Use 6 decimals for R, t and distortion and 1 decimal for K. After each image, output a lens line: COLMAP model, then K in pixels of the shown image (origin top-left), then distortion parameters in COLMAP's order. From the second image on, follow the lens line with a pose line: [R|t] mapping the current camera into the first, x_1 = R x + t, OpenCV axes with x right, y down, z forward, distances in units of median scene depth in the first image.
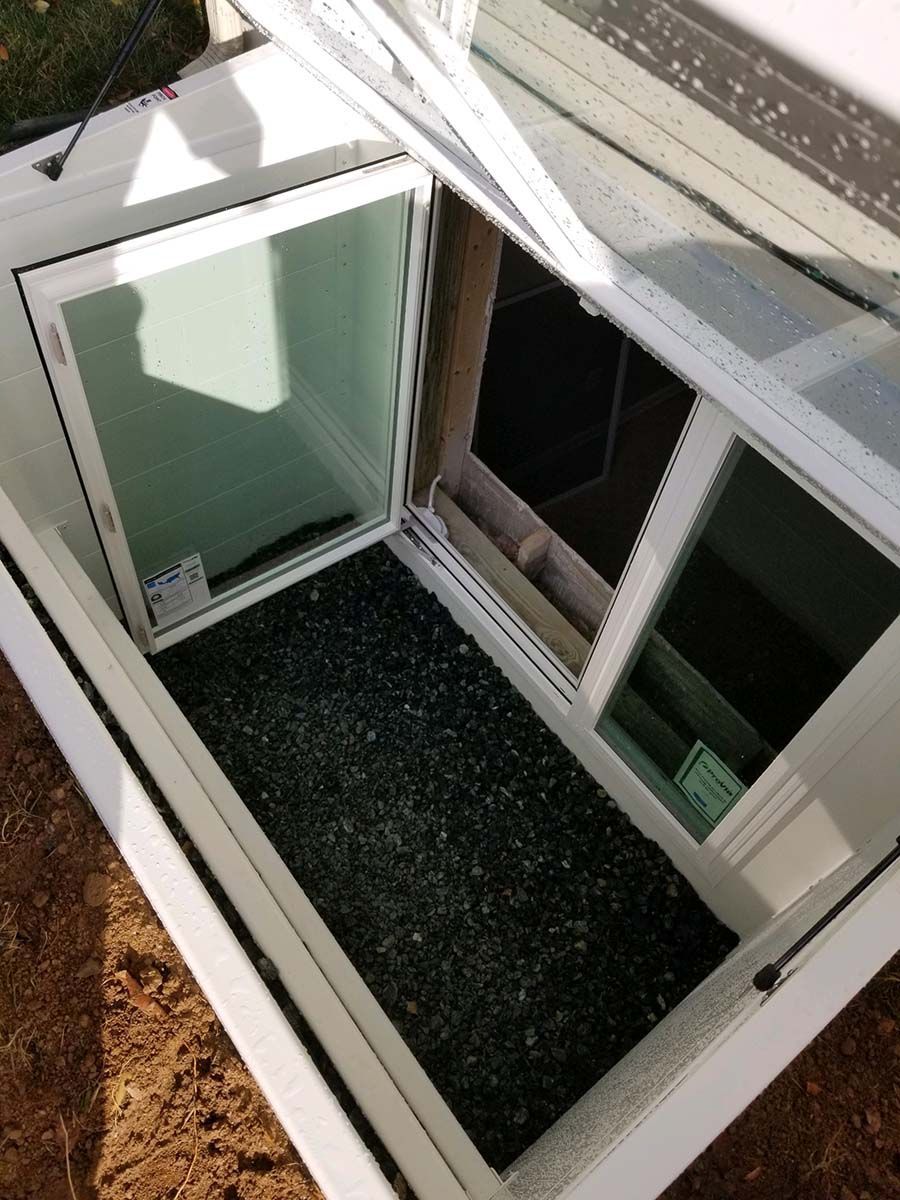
lens RADIAL K [[937.6, 0, 445.6], [0, 937.6, 589.2], [0, 0, 1]] dist [0.059555, -0.120668]
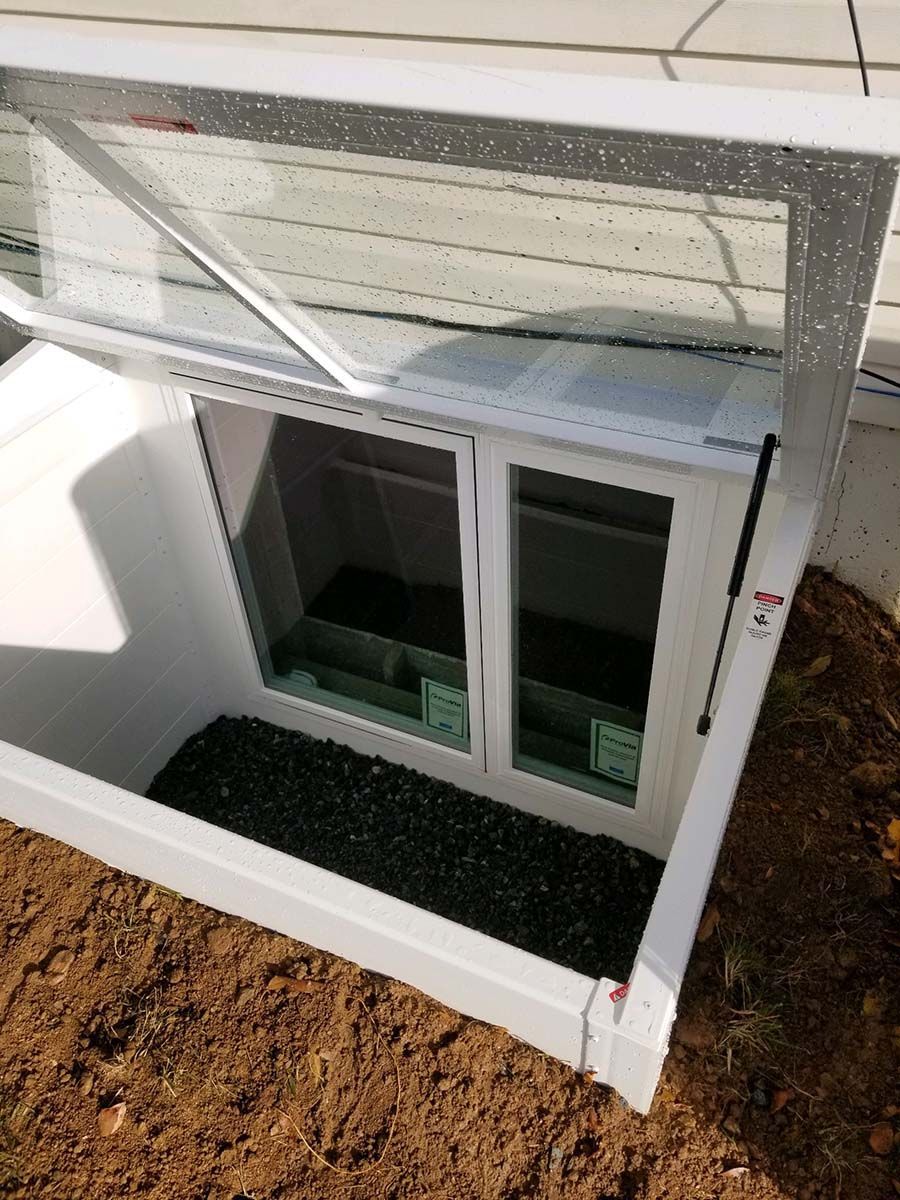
lens RADIAL K [[938.5, 0, 492.7], [0, 938.5, 598.3], [0, 0, 1]] dist [-0.007778, -0.007589]
pose [[0.874107, -0.393882, 0.284244, -0.239731], [0.445264, 0.883605, -0.144850, 0.268047], [-0.194106, 0.253178, 0.947747, -0.306546]]
